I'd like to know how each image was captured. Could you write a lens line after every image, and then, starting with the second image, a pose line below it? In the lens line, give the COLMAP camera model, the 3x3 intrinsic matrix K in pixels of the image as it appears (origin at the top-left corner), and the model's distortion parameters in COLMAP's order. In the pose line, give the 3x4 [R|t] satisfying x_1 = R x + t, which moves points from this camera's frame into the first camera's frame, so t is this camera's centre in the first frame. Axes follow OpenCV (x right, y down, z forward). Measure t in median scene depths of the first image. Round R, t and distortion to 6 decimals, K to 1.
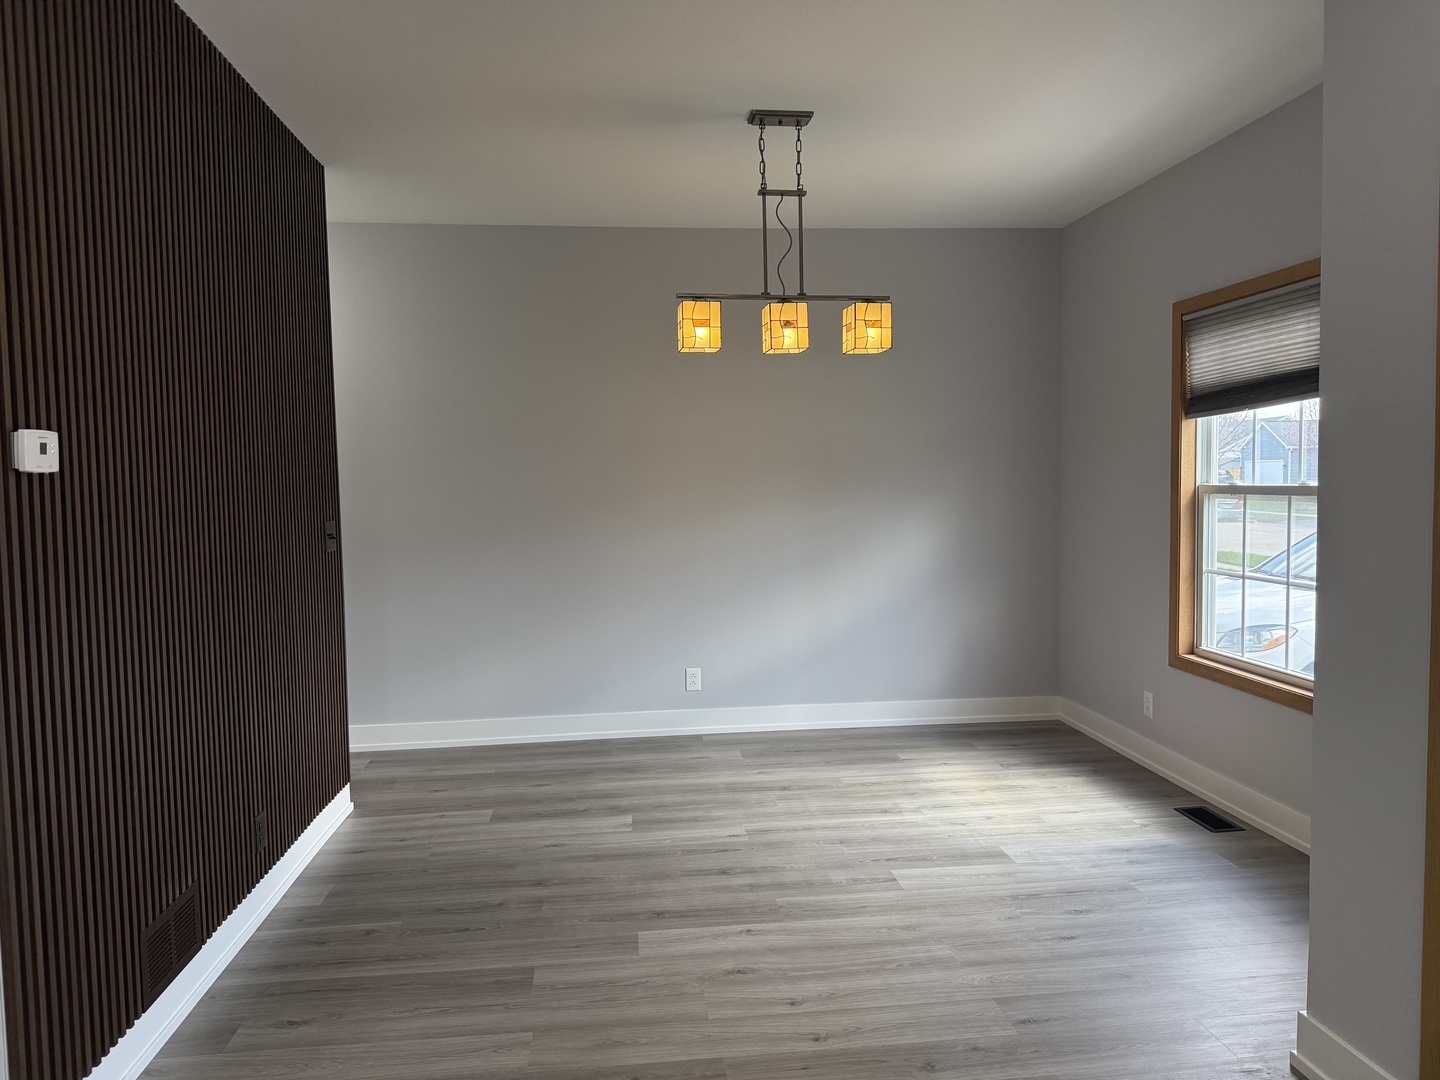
lens RADIAL K [[1012.8, 0, 720.0], [0, 1012.8, 540.0], [0, 0, 1]] dist [0.102622, -0.169461]
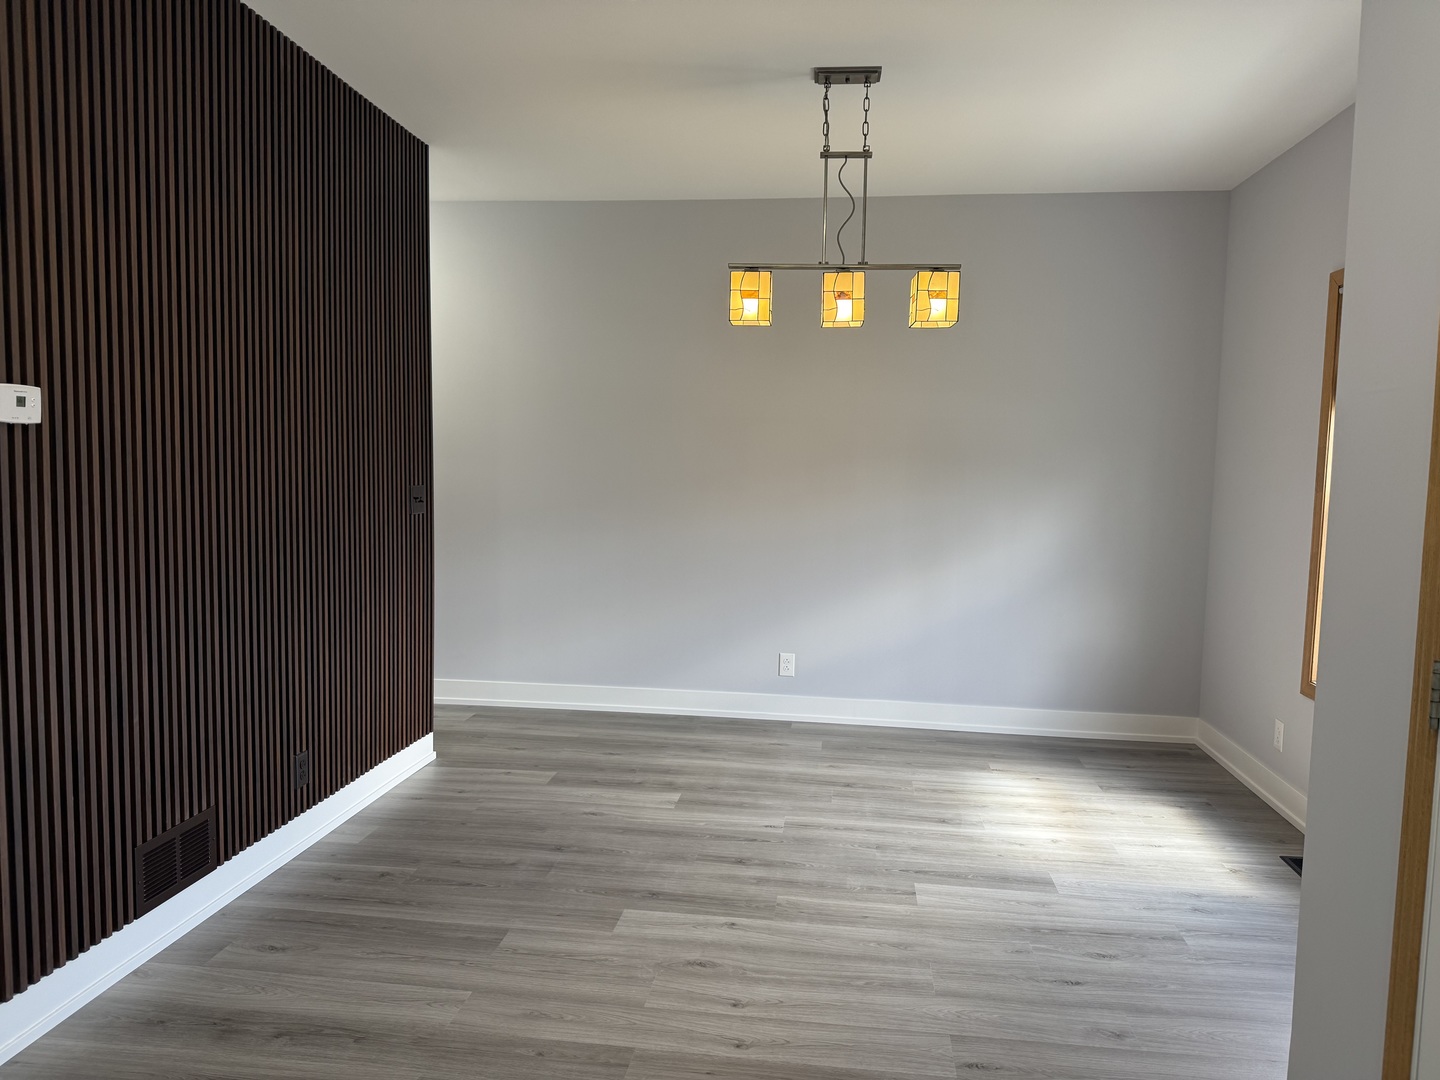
lens RADIAL K [[1012.8, 0, 720.0], [0, 1012.8, 540.0], [0, 0, 1]] dist [0.102622, -0.169461]
pose [[0.971522, 0.055794, -0.230288, 0.185538], [-0.051956, 0.998391, 0.022700, -0.001196], [0.231184, -0.010088, 0.972858, 0.052444]]
